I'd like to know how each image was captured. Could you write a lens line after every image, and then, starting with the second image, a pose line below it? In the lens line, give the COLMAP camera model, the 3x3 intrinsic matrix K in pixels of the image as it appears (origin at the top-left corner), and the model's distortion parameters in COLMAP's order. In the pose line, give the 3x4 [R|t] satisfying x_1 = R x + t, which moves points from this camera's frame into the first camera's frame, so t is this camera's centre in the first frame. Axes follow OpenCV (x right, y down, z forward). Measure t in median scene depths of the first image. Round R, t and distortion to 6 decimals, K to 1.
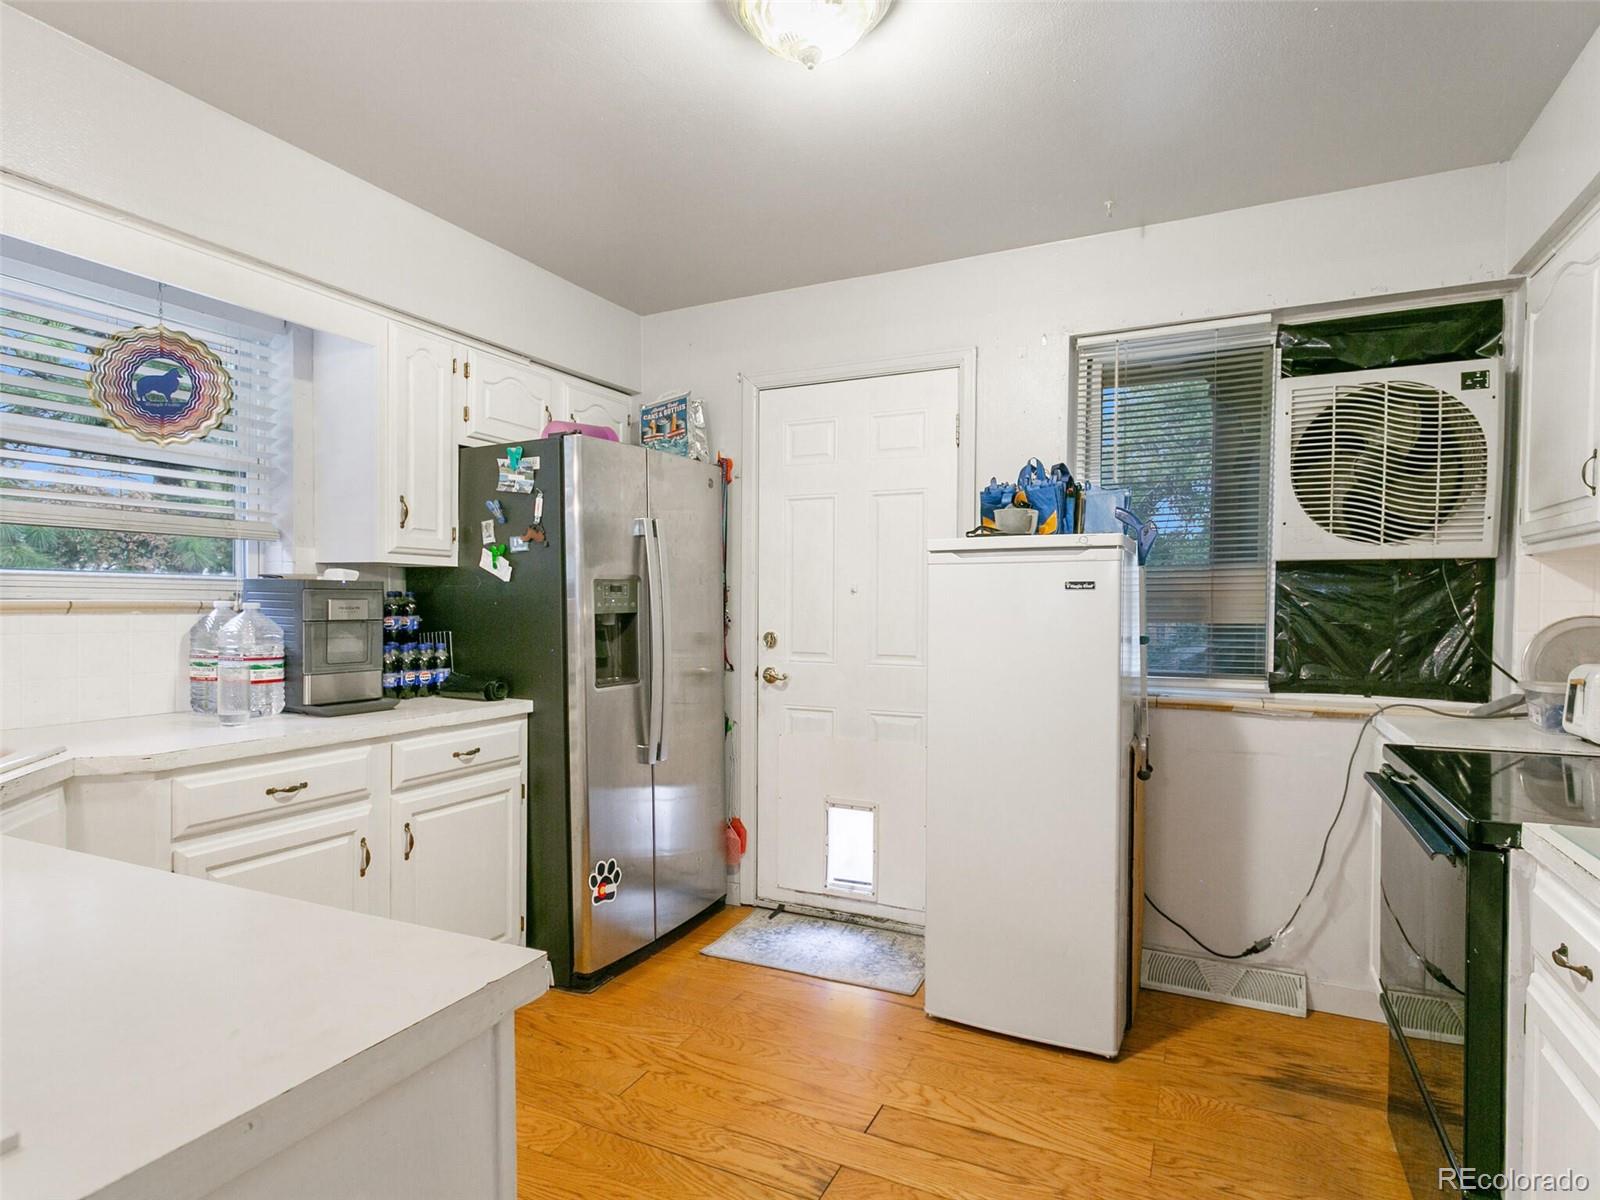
lens RADIAL K [[861.5, 0, 800.0], [0, 861.5, 600.0], [0, 0, 1]] dist [-0.000897, -0.000180]
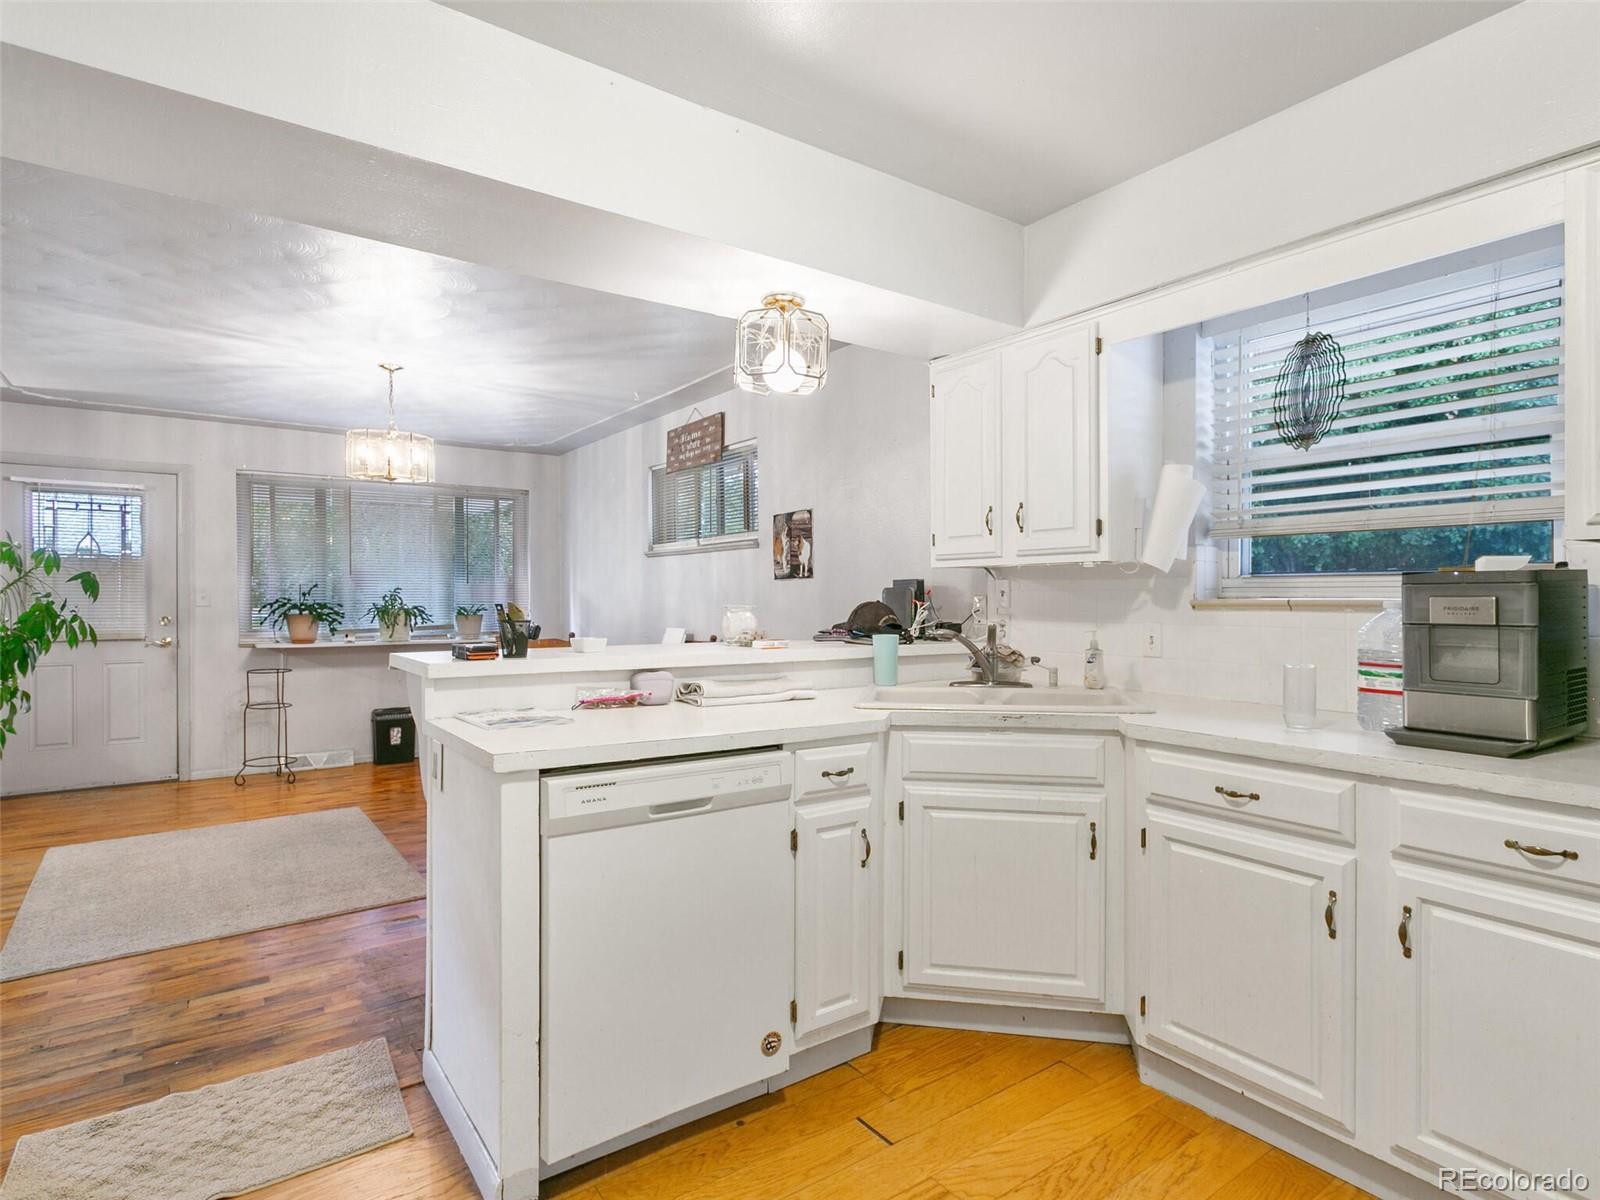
lens RADIAL K [[861.5, 0, 800.0], [0, 861.5, 600.0], [0, 0, 1]] dist [-0.000897, -0.000180]
pose [[-0.483416, -0.003441, -0.875384, 0.424919], [-0.001328, 0.999994, -0.003197, 0.006118], [0.875390, -0.000383, -0.483418, 0.915501]]
